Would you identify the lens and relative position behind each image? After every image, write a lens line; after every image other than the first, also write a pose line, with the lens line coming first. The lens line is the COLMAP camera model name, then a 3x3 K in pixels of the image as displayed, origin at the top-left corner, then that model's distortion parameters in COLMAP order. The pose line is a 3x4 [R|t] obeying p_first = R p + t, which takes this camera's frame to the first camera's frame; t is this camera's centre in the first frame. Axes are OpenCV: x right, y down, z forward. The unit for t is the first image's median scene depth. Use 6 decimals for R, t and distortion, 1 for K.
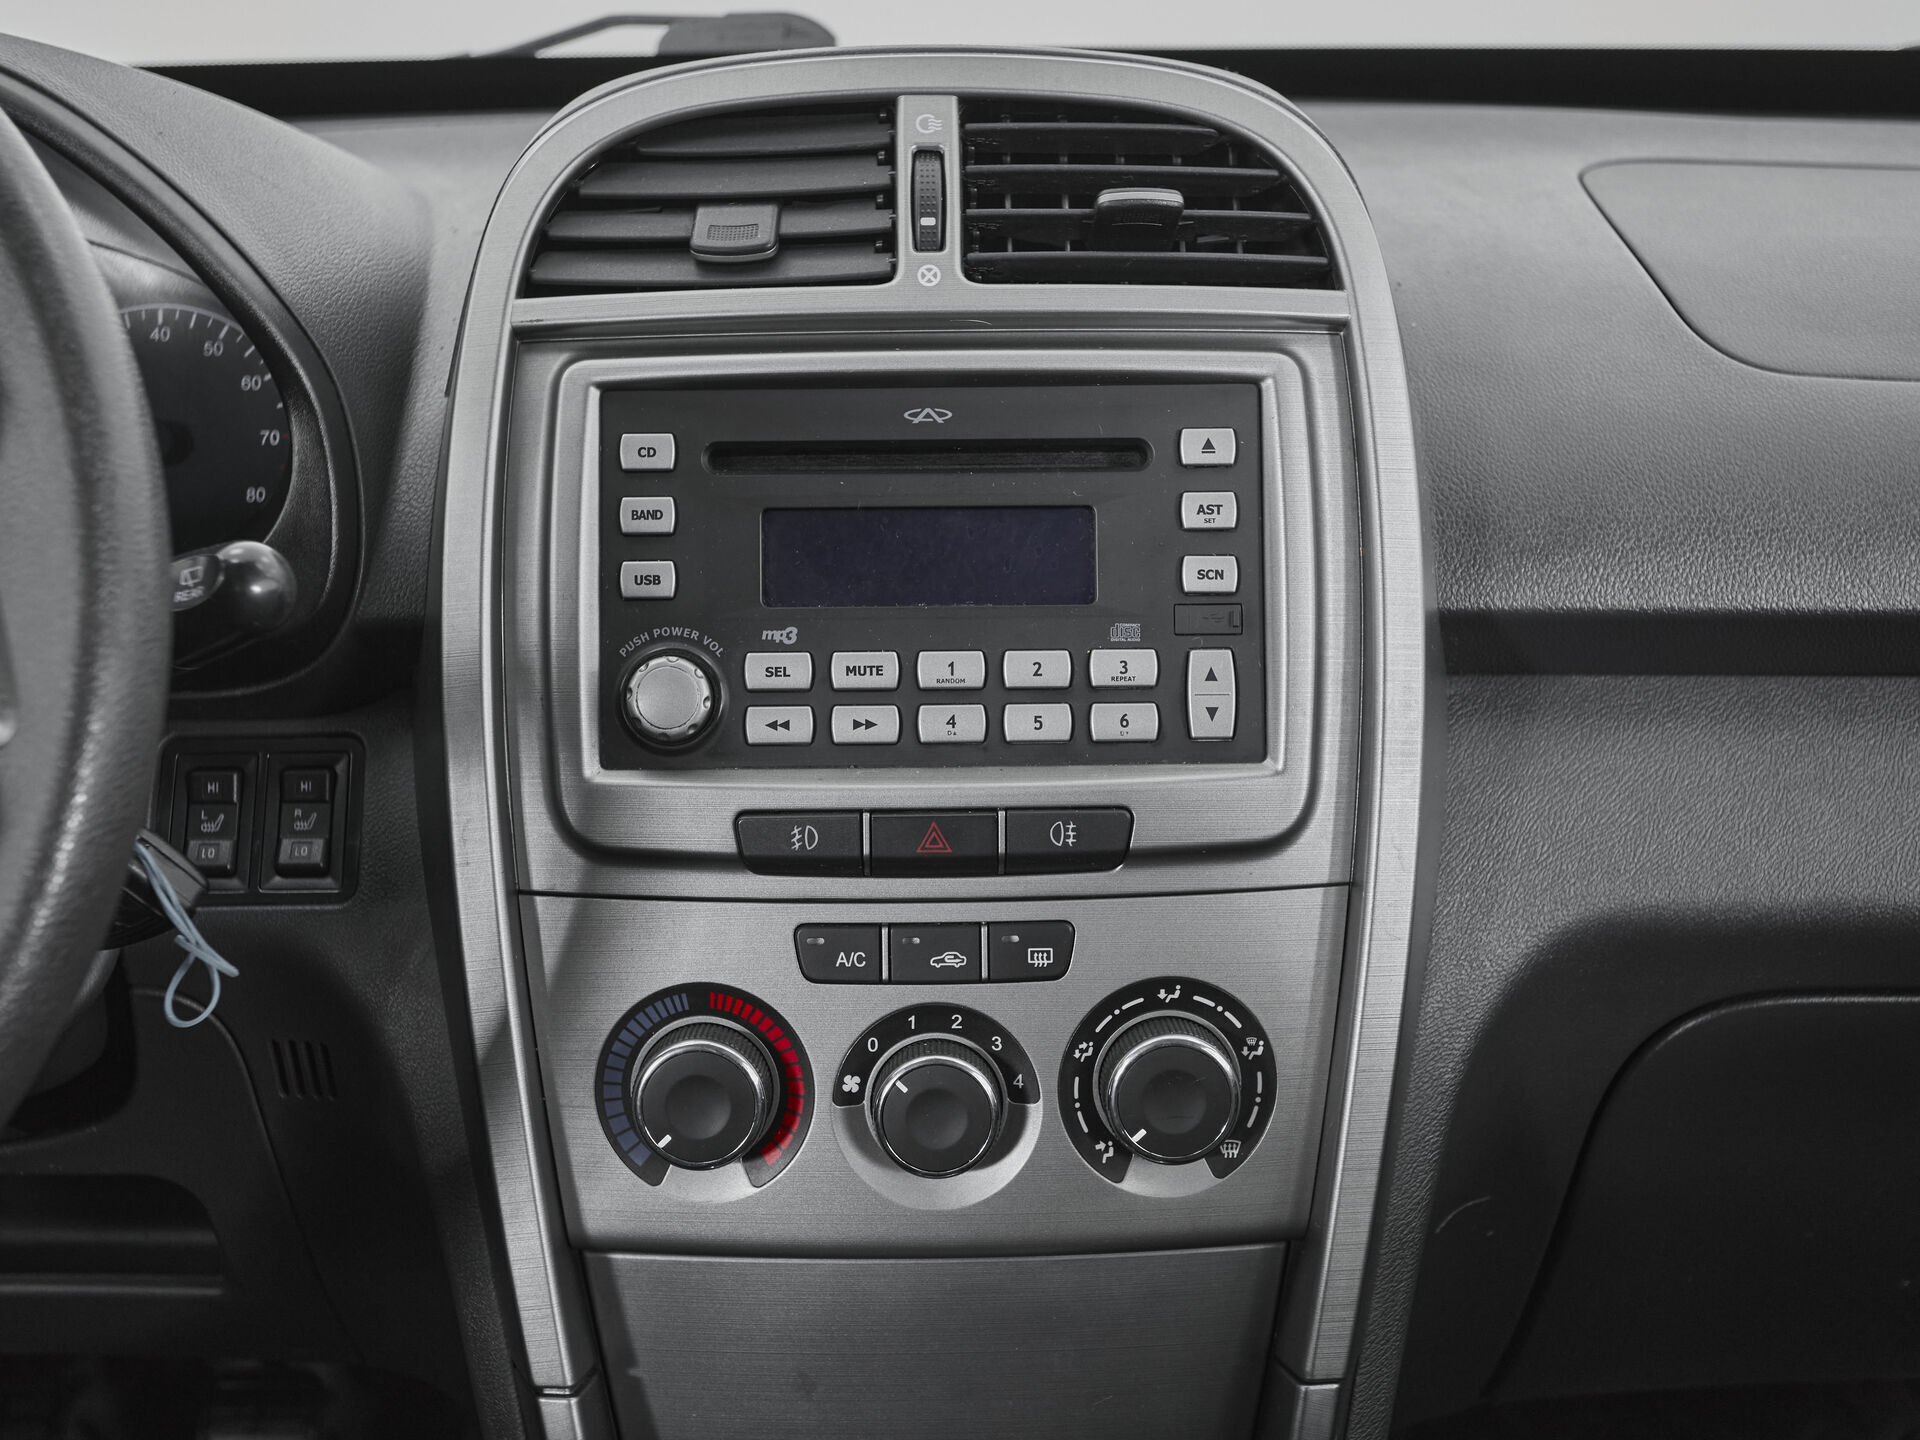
lens RADIAL K [[2403.3, 0, 931.9], [0, 2403.3, 709.6], [0, 0, 1]] dist [0.027280, 0.000000]
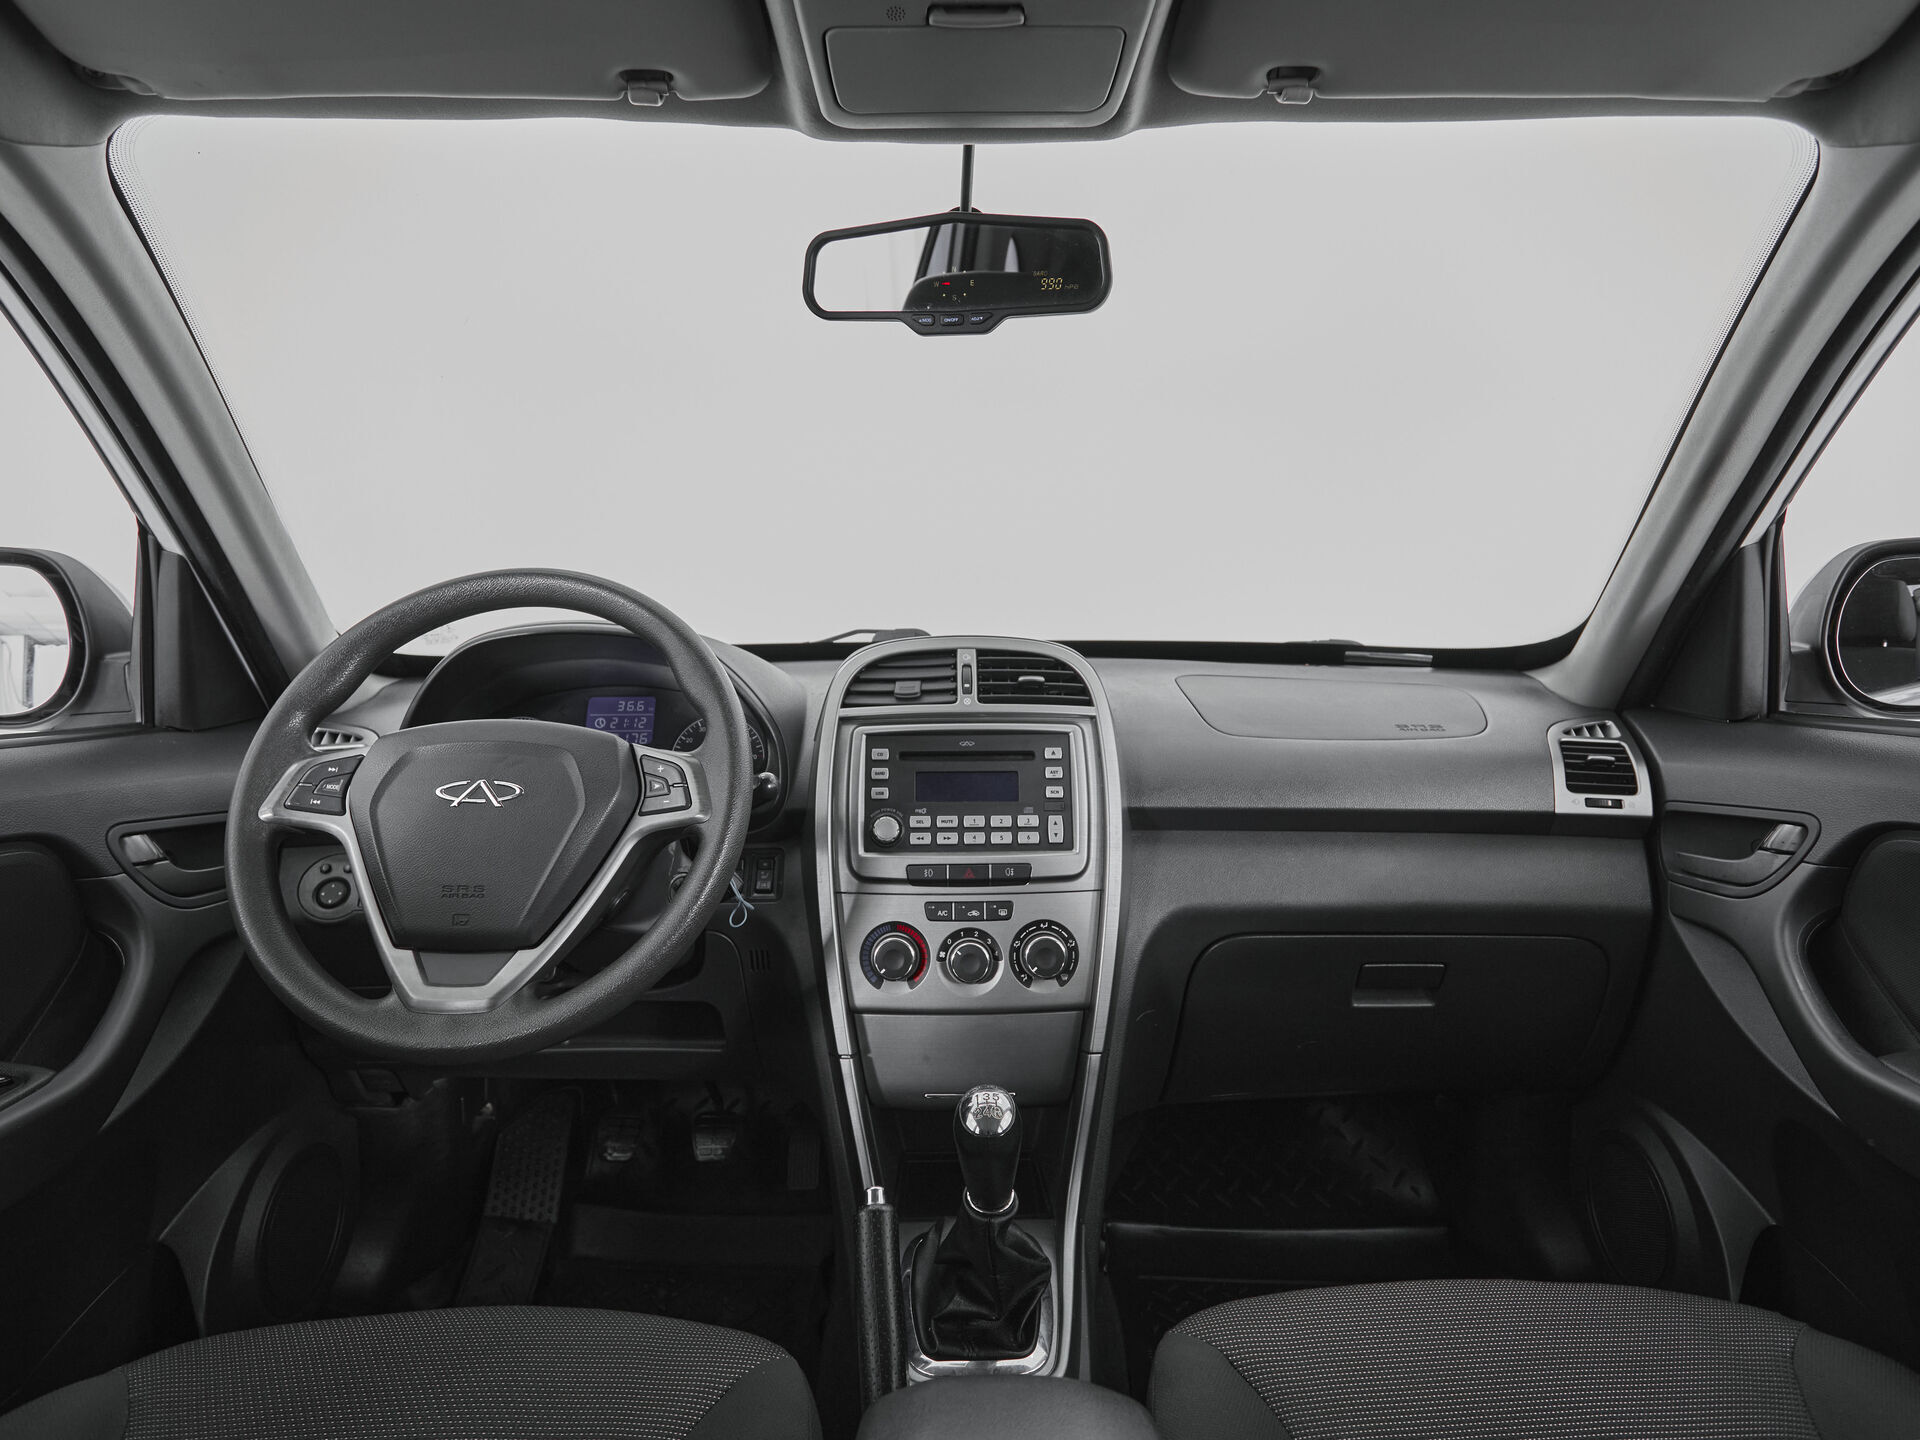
lens RADIAL K [[1037.1, 0, 957.8], [0, 1037.1, 720.3], [0, 0, 1]] dist [-0.003728, -0.001245]
pose [[0.999982, 0.002729, 0.005305, -0.021452], [-0.001593, 0.979072, -0.203508, 0.131292], [-0.005749, 0.203496, 0.979059, -0.374904]]
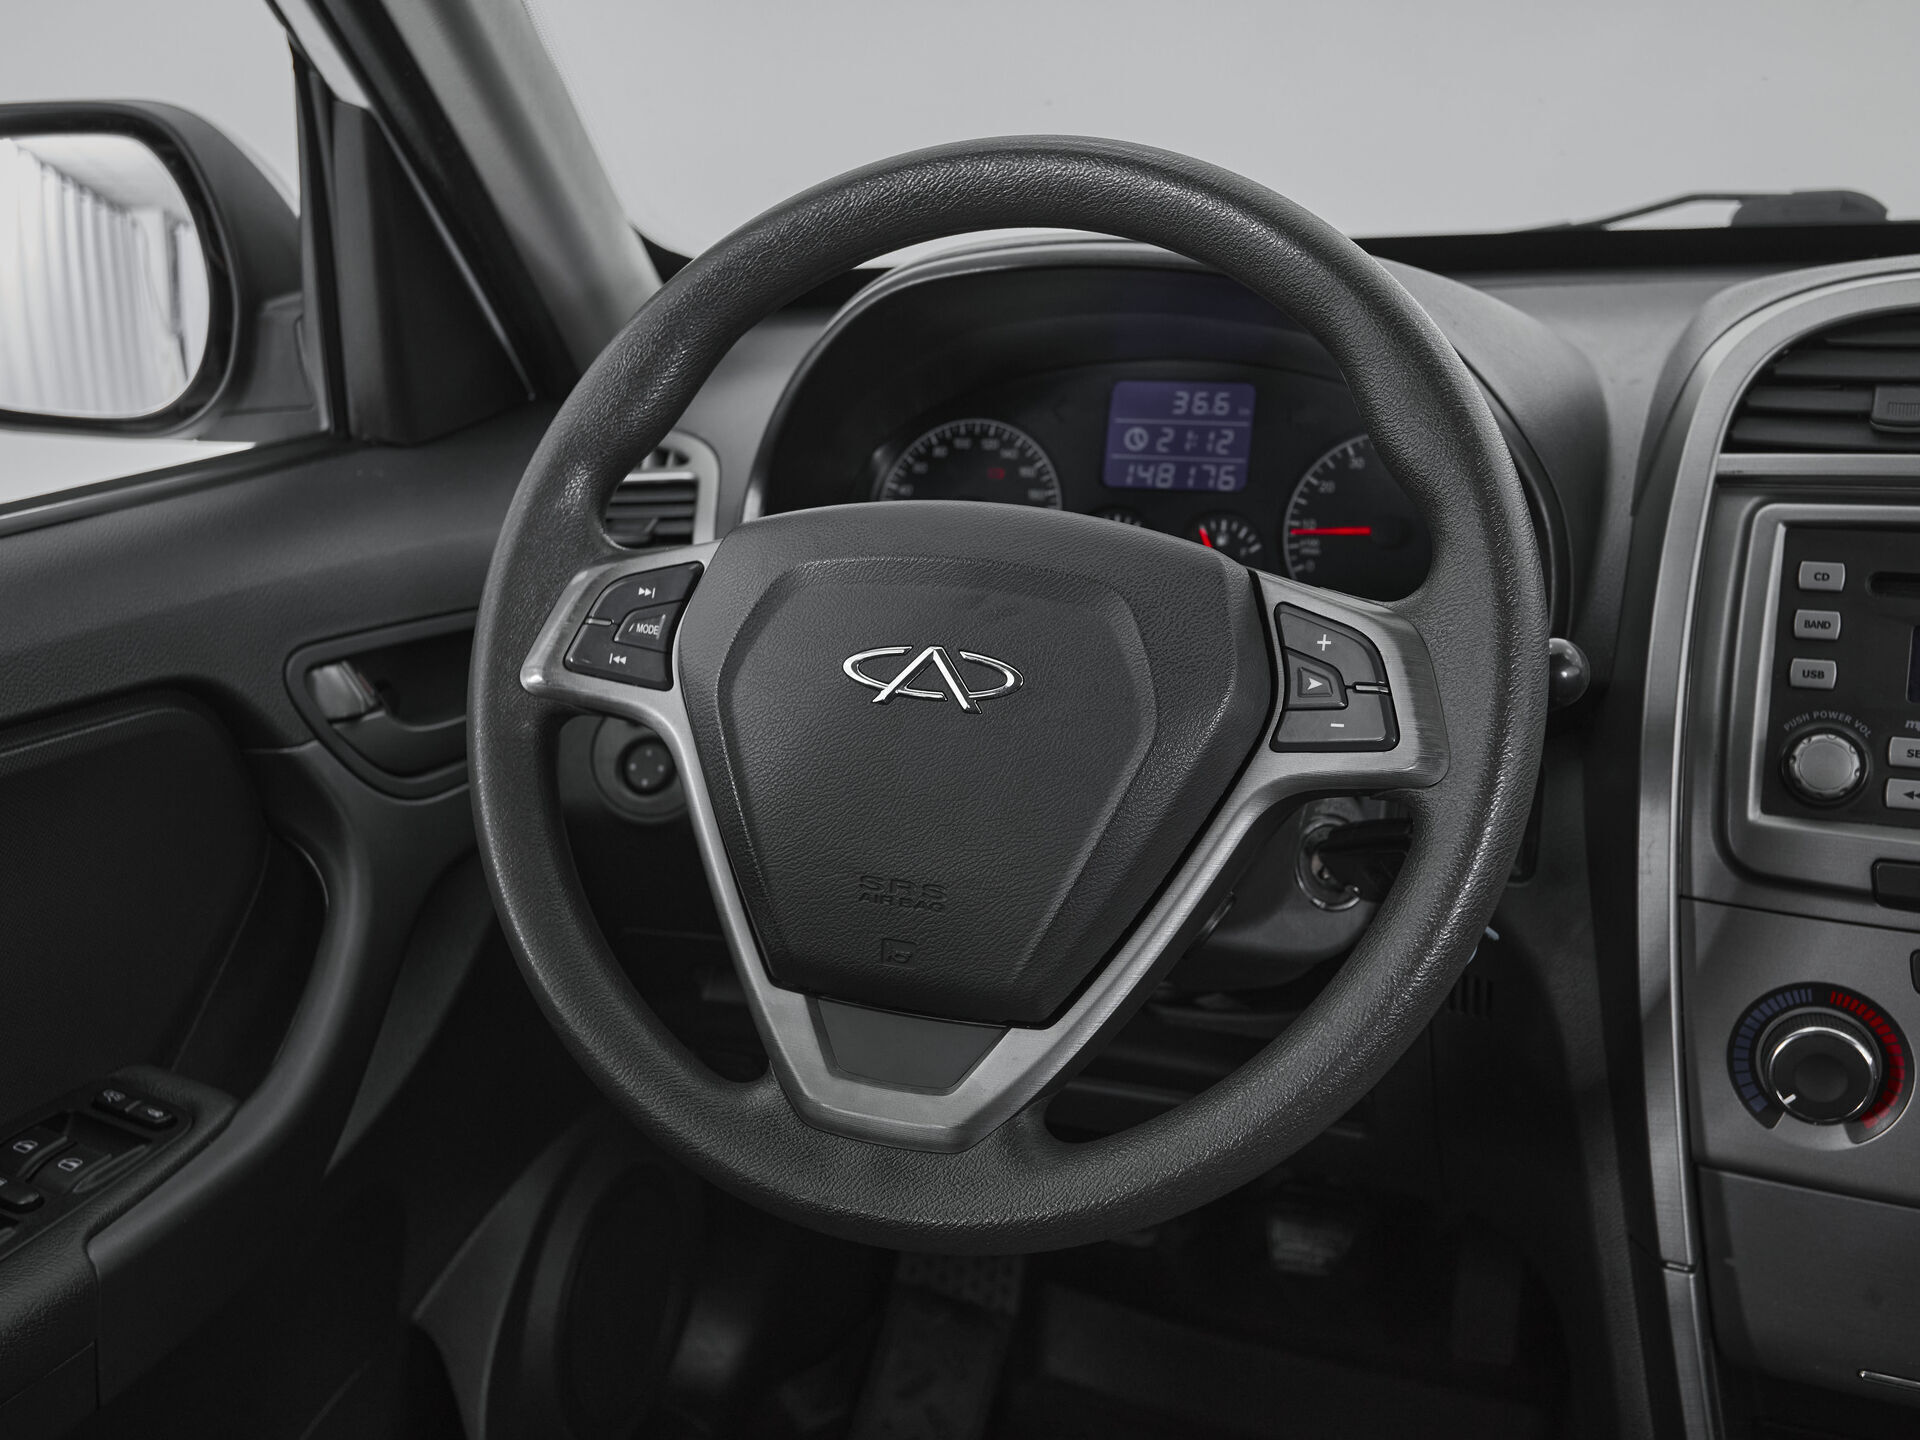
lens RADIAL K [[1885.4, 0, 944.5], [0, 1885.4, 724.5], [0, 0, 1]] dist [-0.003695, 0.000000]
pose [[0.931129, 0.092817, -0.352680, -0.193480], [-0.080254, 0.995514, 0.050112, -0.039719], [0.355749, -0.018357, 0.934401, -0.128934]]
